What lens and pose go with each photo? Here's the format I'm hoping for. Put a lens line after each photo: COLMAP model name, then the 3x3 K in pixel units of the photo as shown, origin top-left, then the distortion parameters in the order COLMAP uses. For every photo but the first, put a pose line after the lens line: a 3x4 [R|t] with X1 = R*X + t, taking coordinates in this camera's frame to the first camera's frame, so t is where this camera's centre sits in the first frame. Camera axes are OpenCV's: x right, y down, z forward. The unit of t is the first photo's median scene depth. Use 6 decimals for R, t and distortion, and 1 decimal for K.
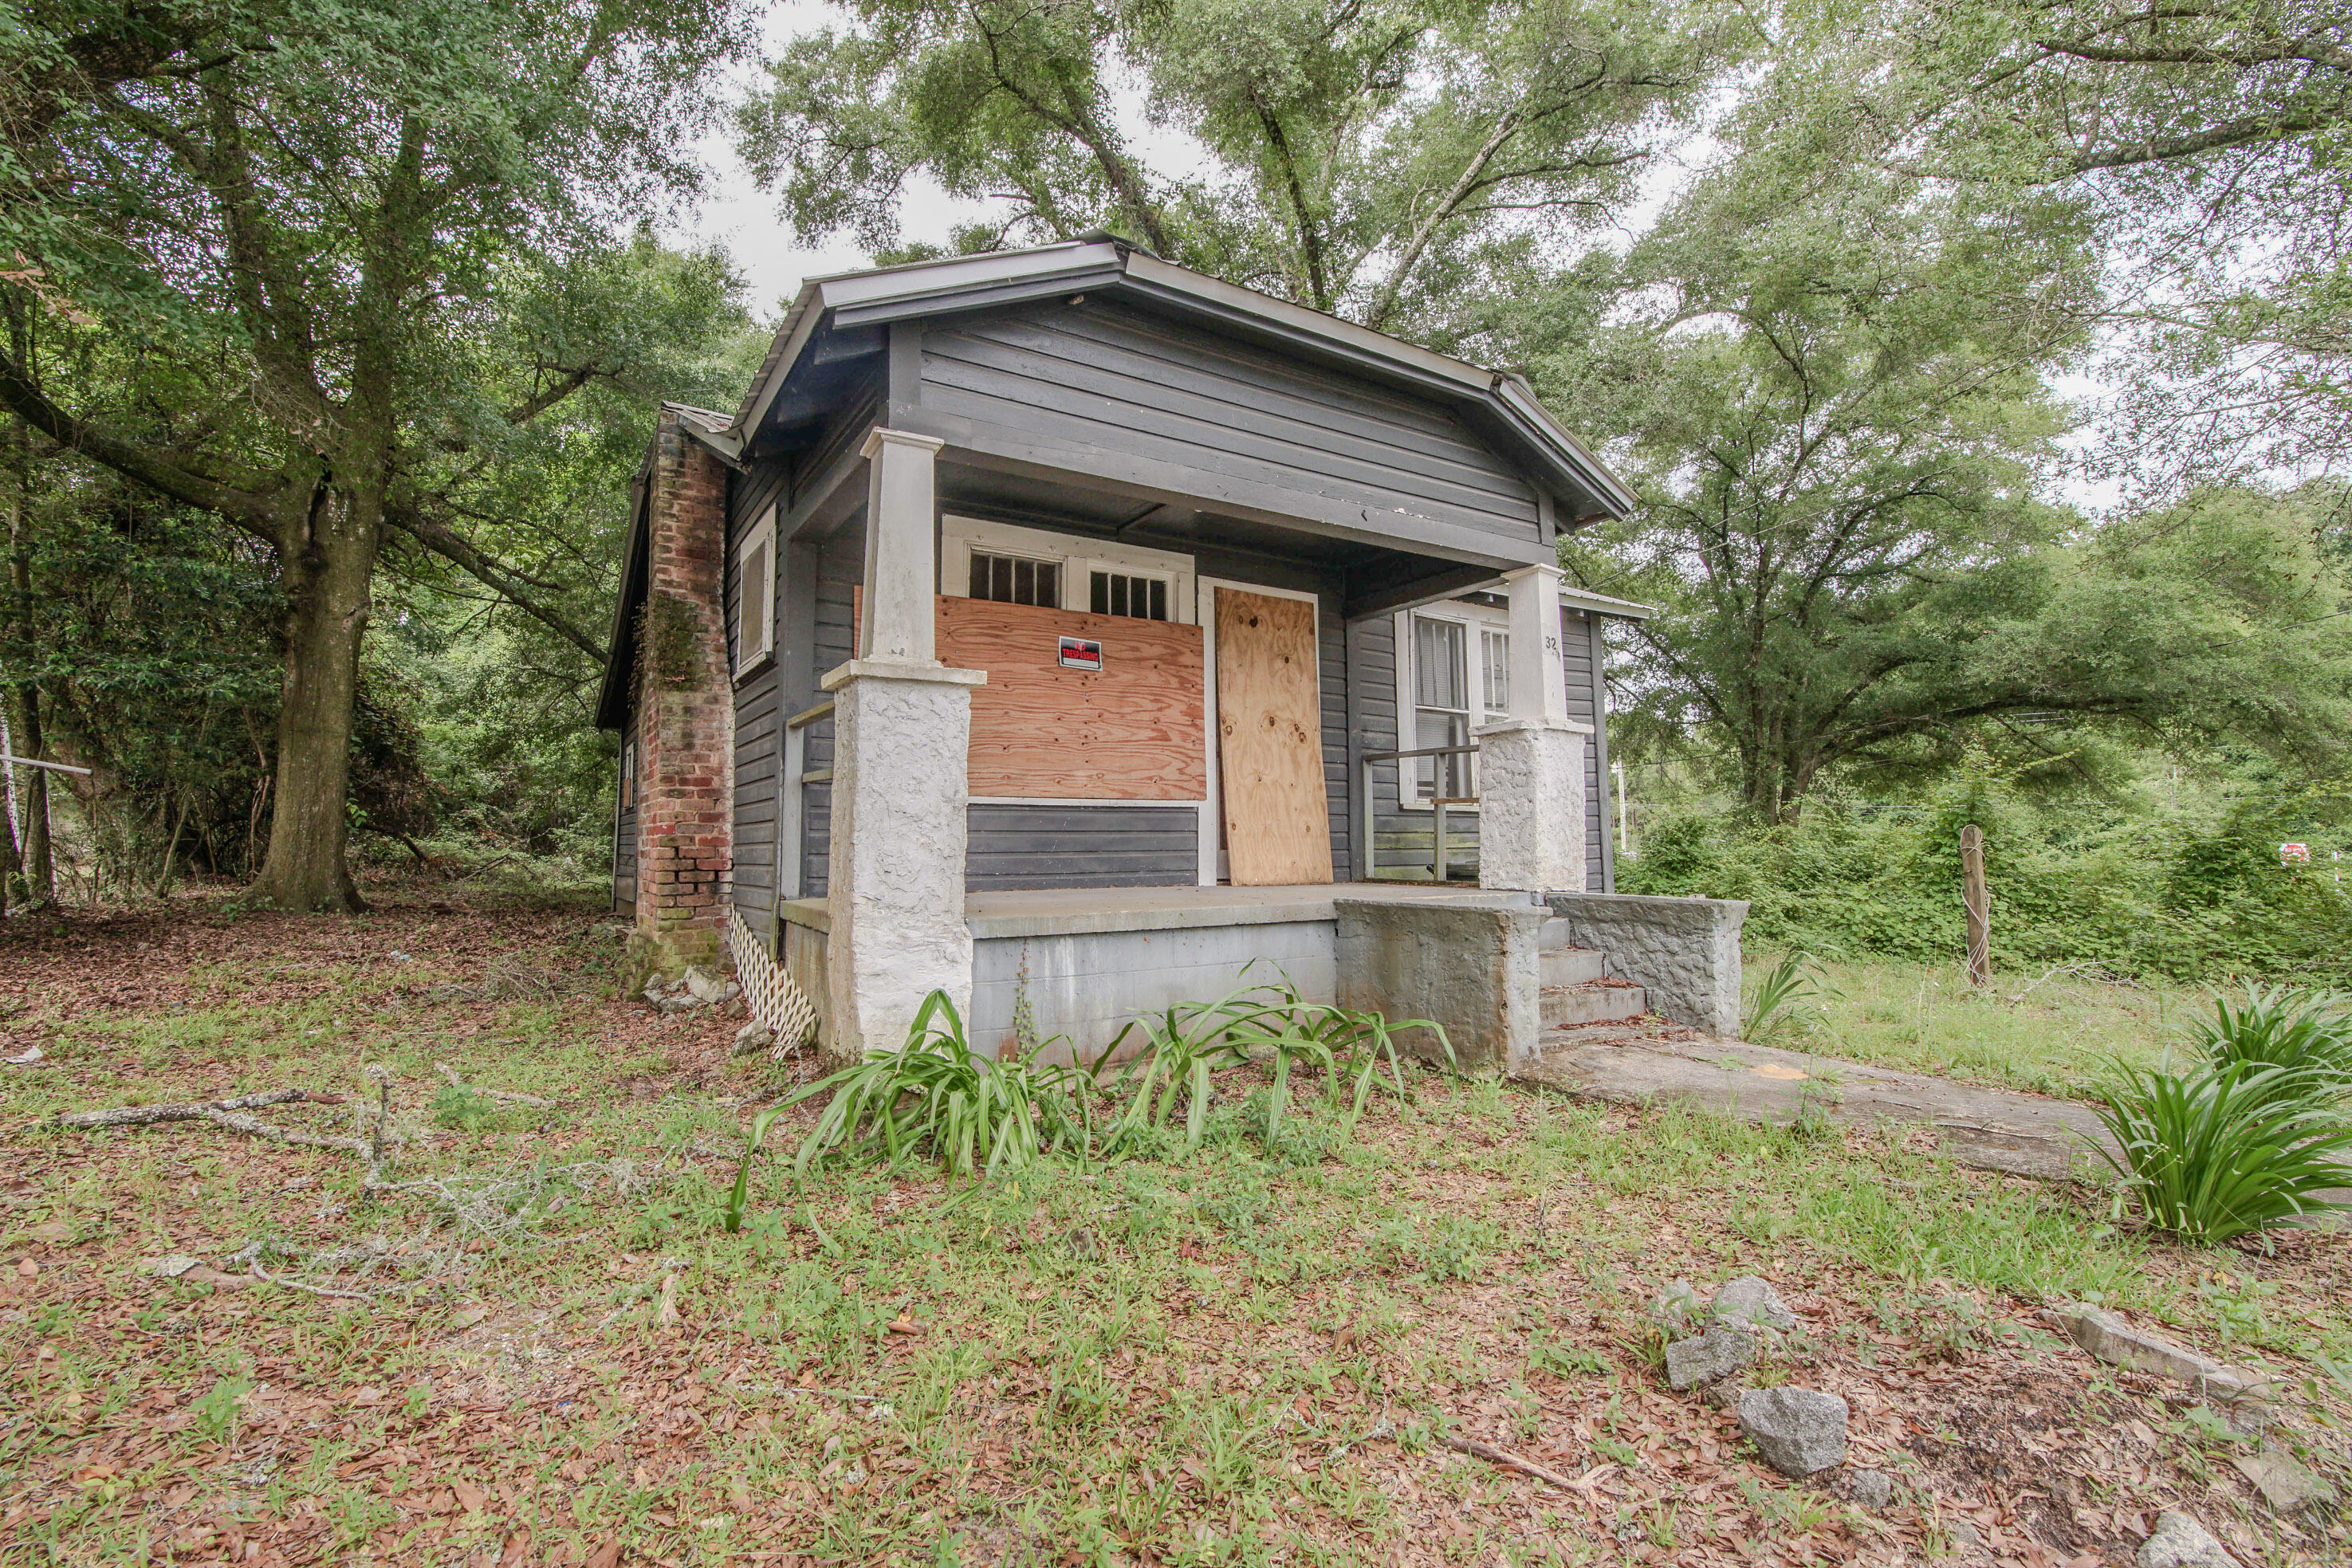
lens RADIAL K [[1011.3, 0, 1177.6], [0, 1011.3, 704.0], [0, 0, 1]] dist [0.000837, 0.000133]
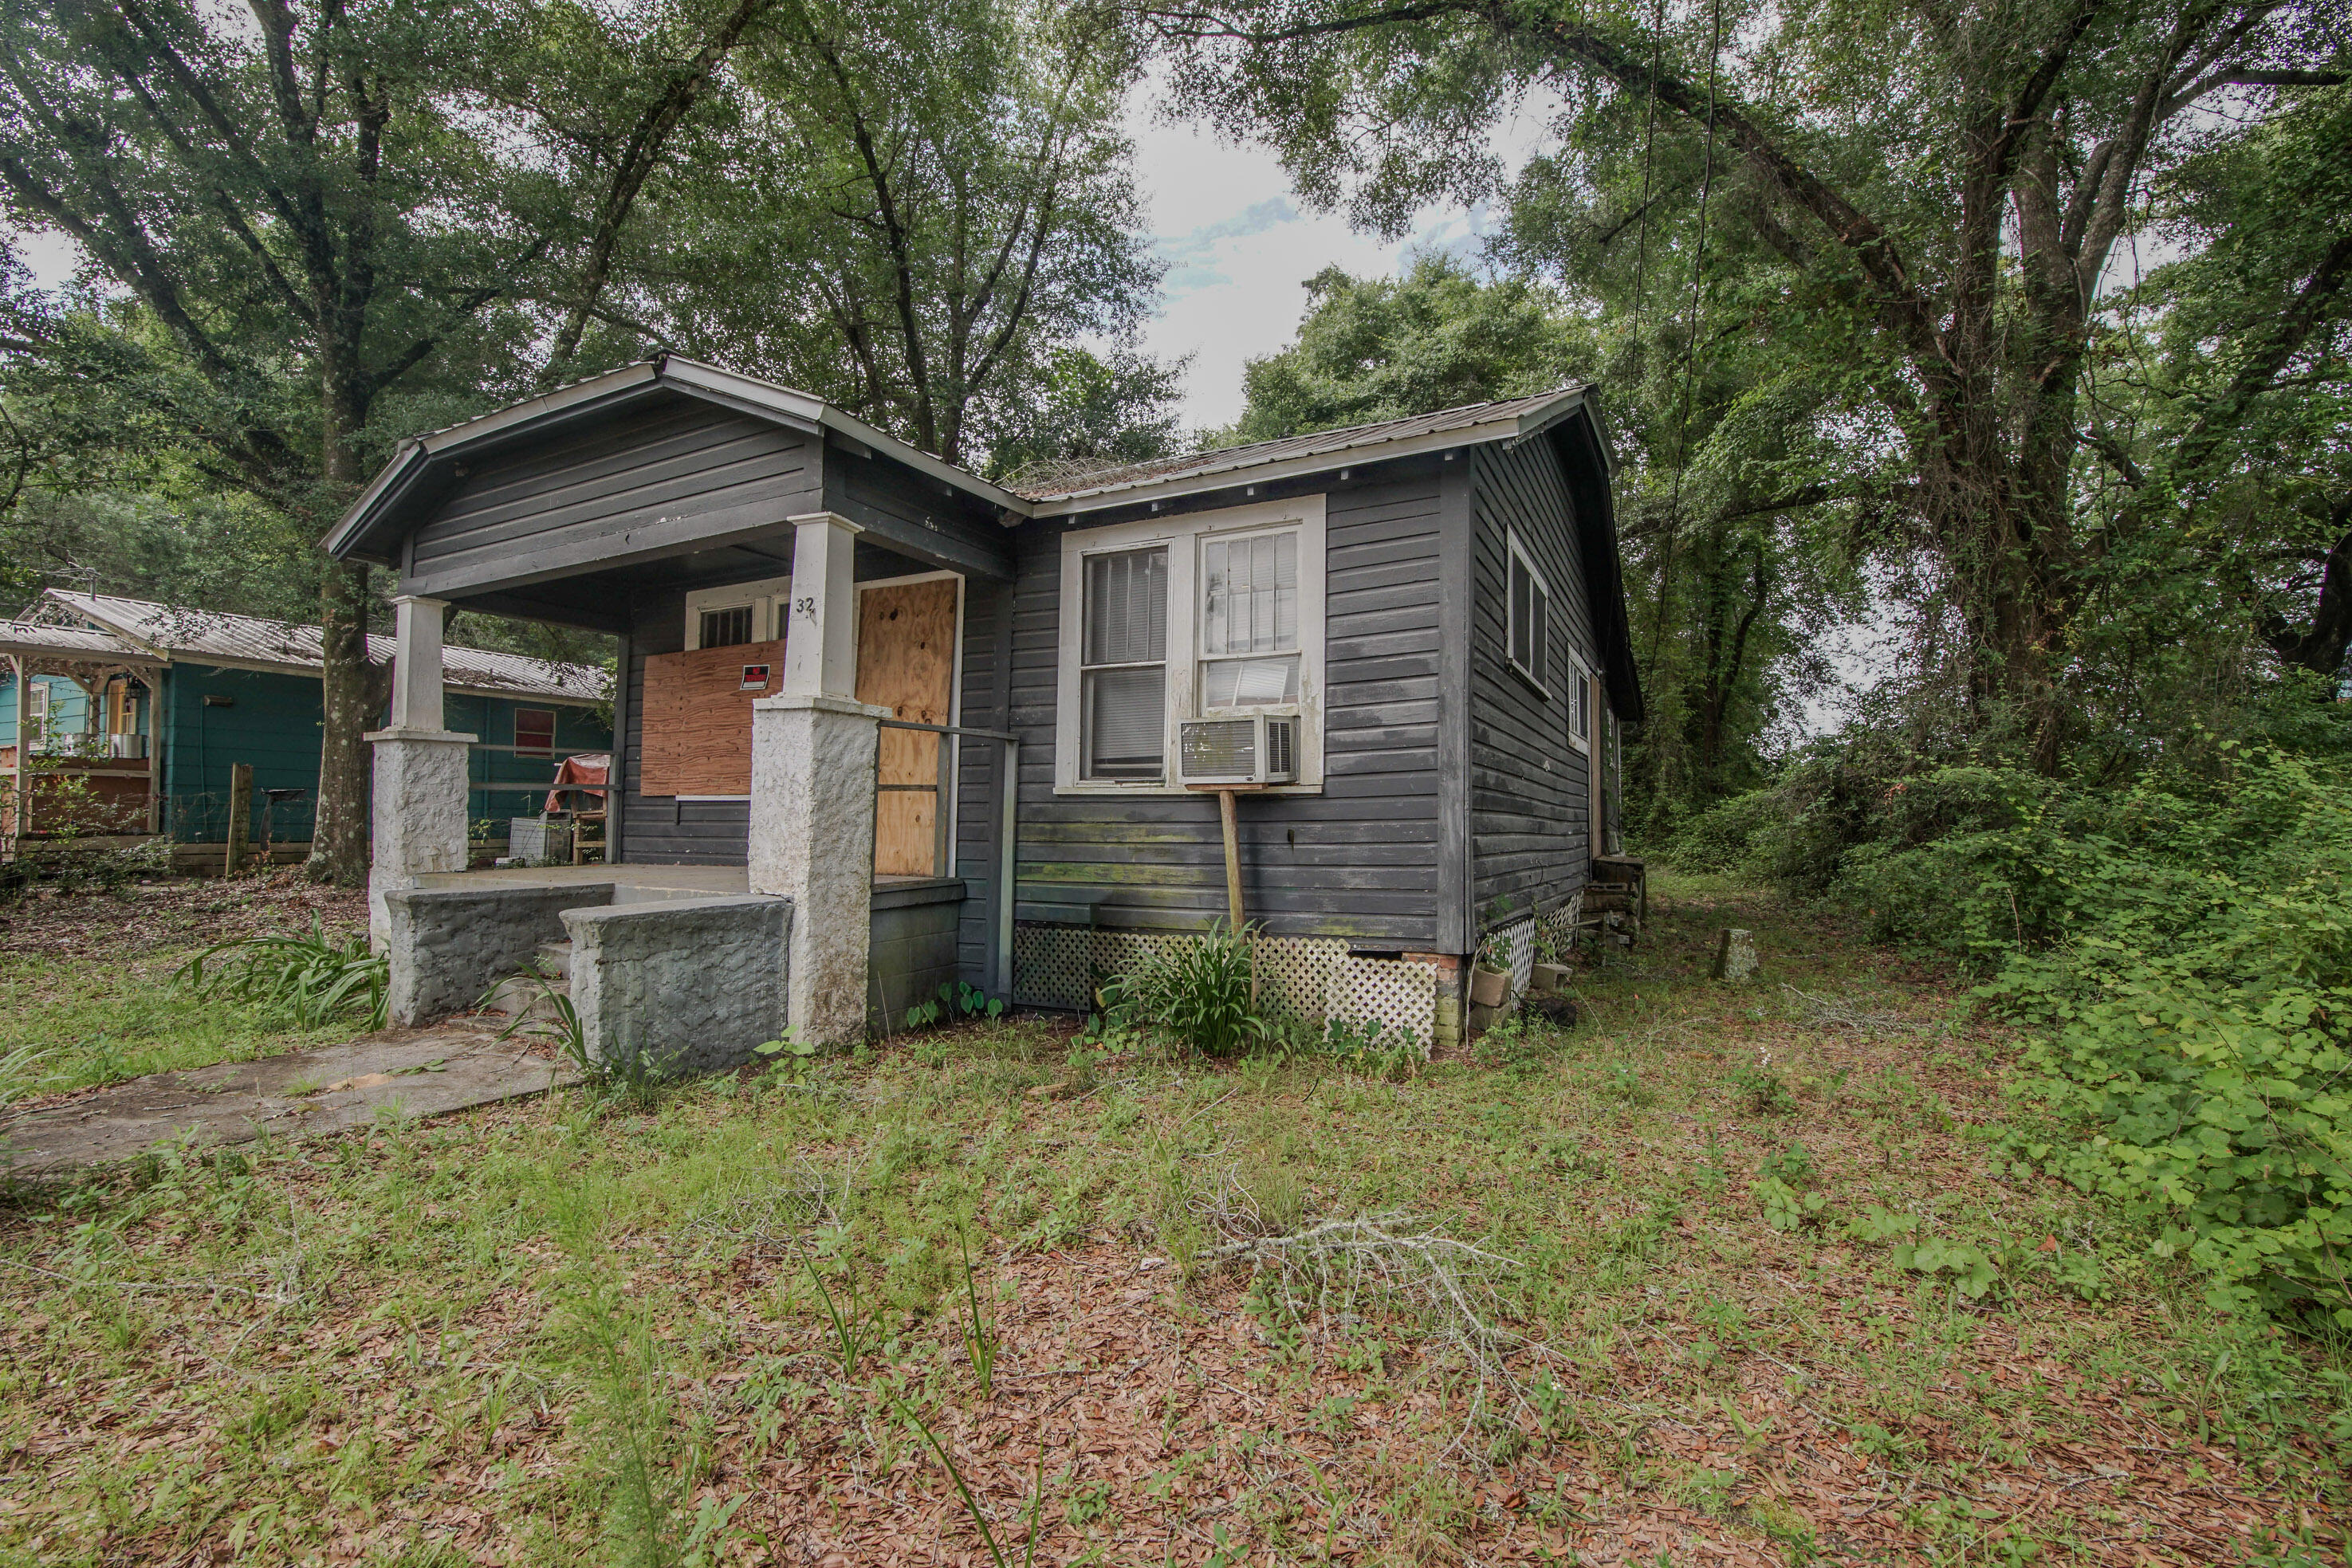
lens RADIAL K [[1043.9, 0, 1137.2], [0, 1043.9, 706.5], [0, 0, 1]] dist [-0.008916, 0.000038]
pose [[0.509476, -0.089848, -0.855781, 1.156686], [0.116452, 0.992584, -0.034883, 0.079805], [0.852568, -0.081886, 0.516161, 0.707893]]
